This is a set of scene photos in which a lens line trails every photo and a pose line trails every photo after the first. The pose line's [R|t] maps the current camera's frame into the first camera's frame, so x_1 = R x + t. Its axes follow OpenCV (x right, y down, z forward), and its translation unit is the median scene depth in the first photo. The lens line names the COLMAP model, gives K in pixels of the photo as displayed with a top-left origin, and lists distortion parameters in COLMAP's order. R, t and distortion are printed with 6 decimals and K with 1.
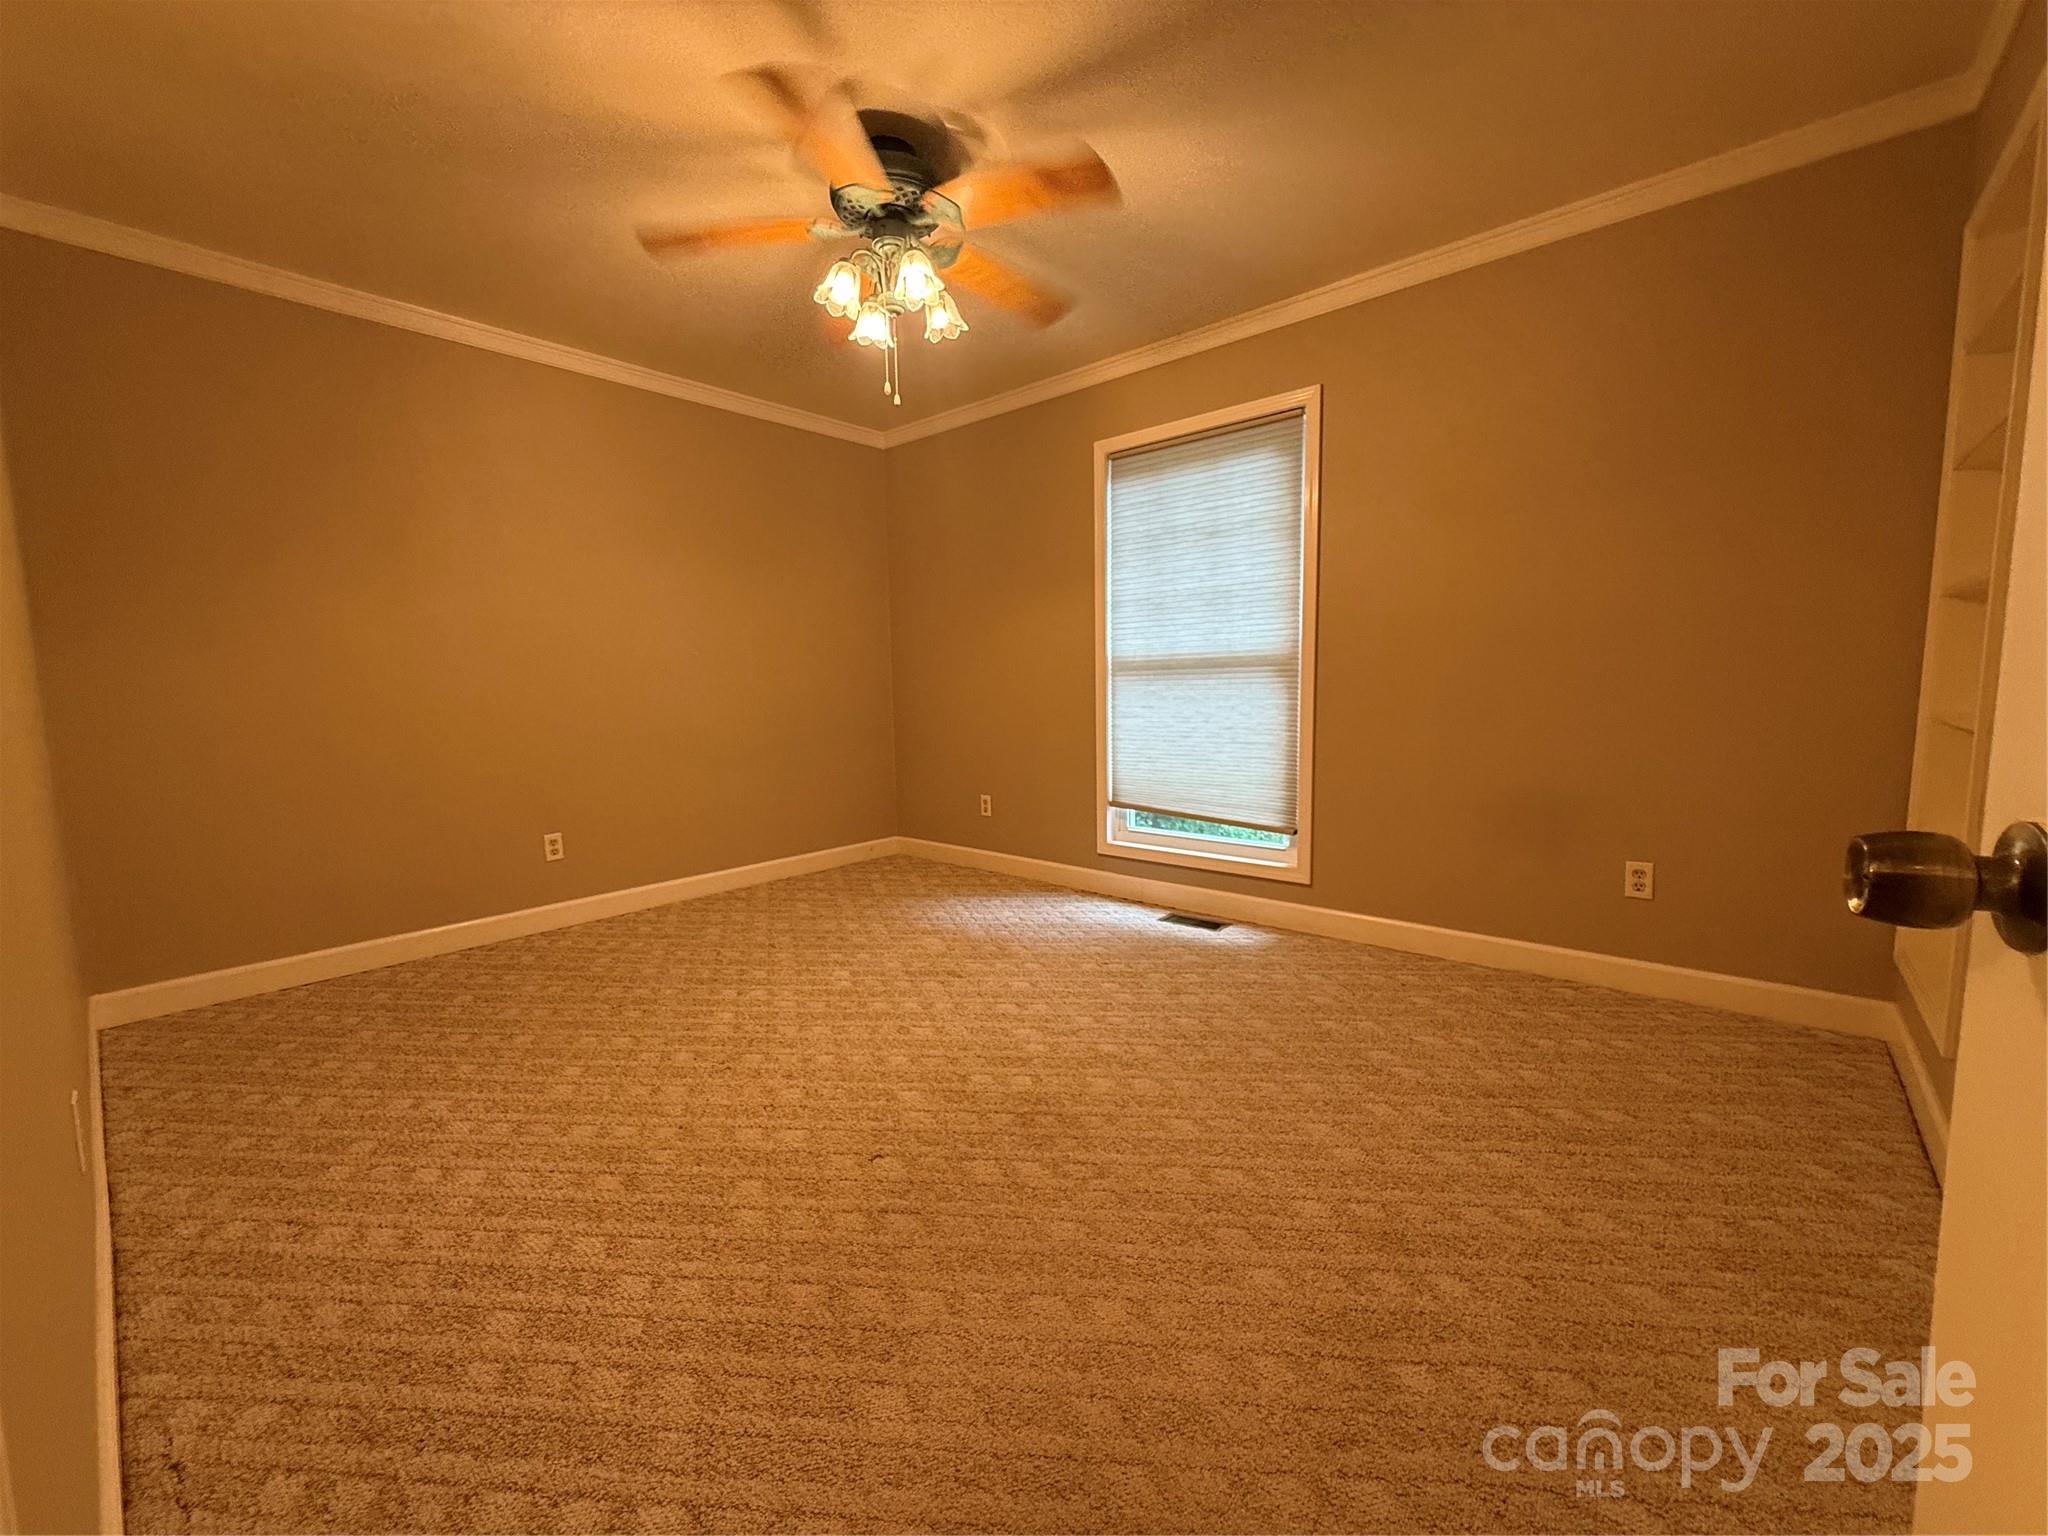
lens RADIAL K [[822.6, 0, 1023.5], [0, 822.6, 767.8], [0, 0, 1]] dist [0.000346, 0.000012]
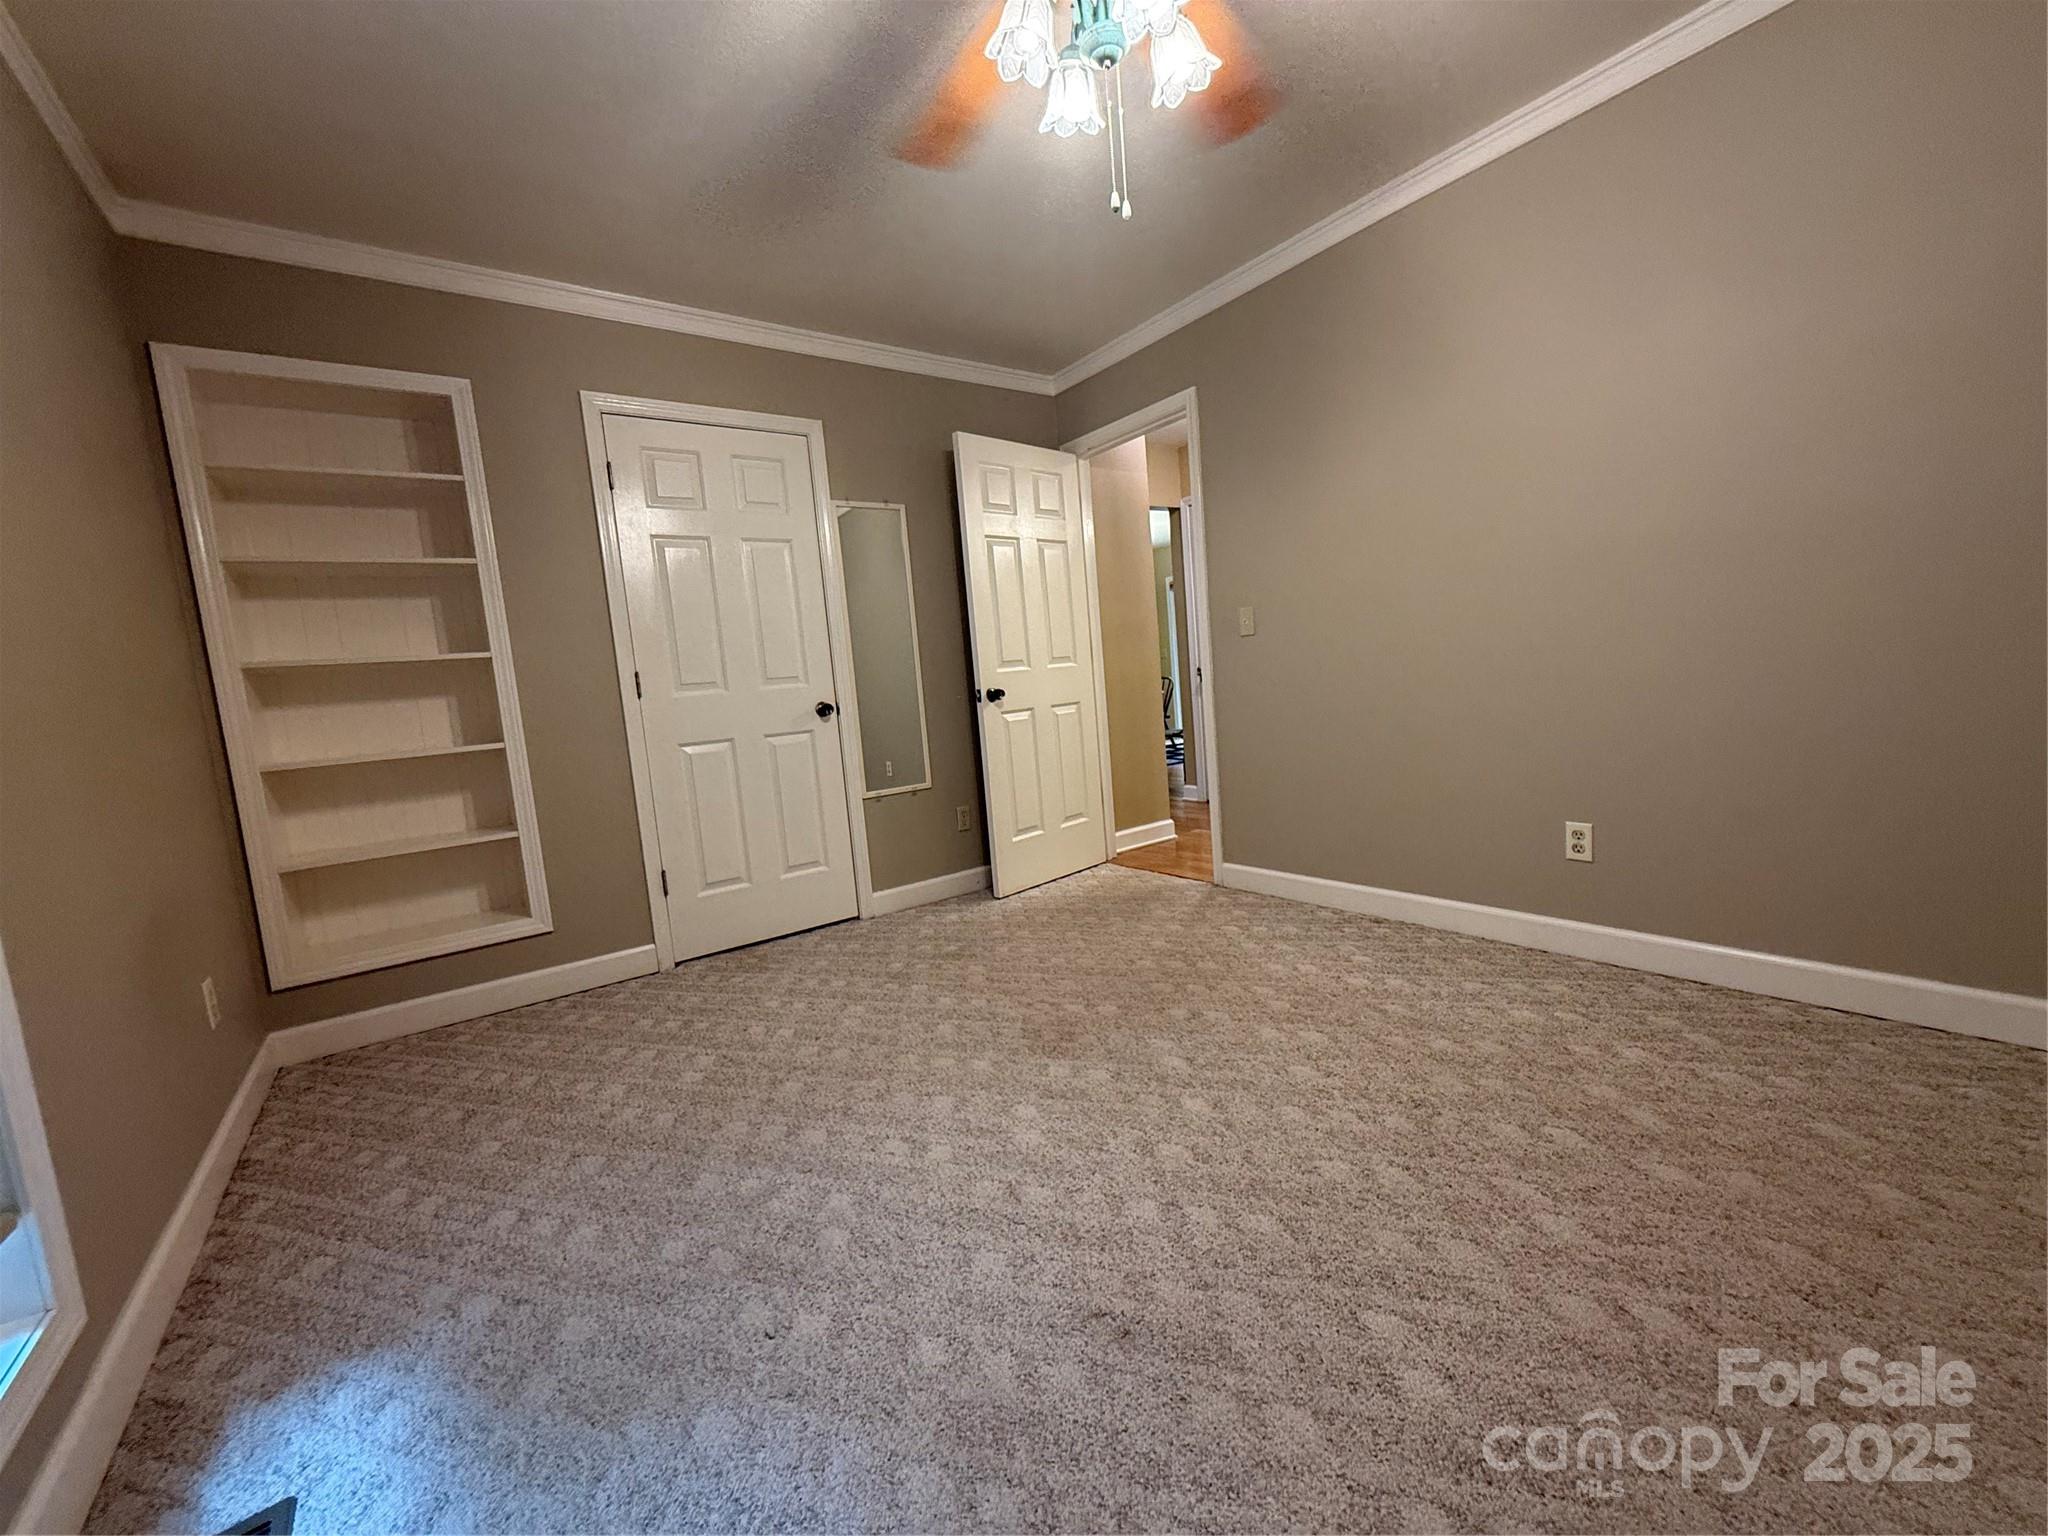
lens RADIAL K [[822.6, 0, 1025.2], [0, 822.6, 767.6], [0, 0, 1]] dist [0.000346, 0.000012]
pose [[-0.970886, 0.074372, 0.227703, -0.212314], [0.122589, 0.970932, 0.205577, -0.169013], [-0.205795, 0.227506, -0.951782, 1.857752]]
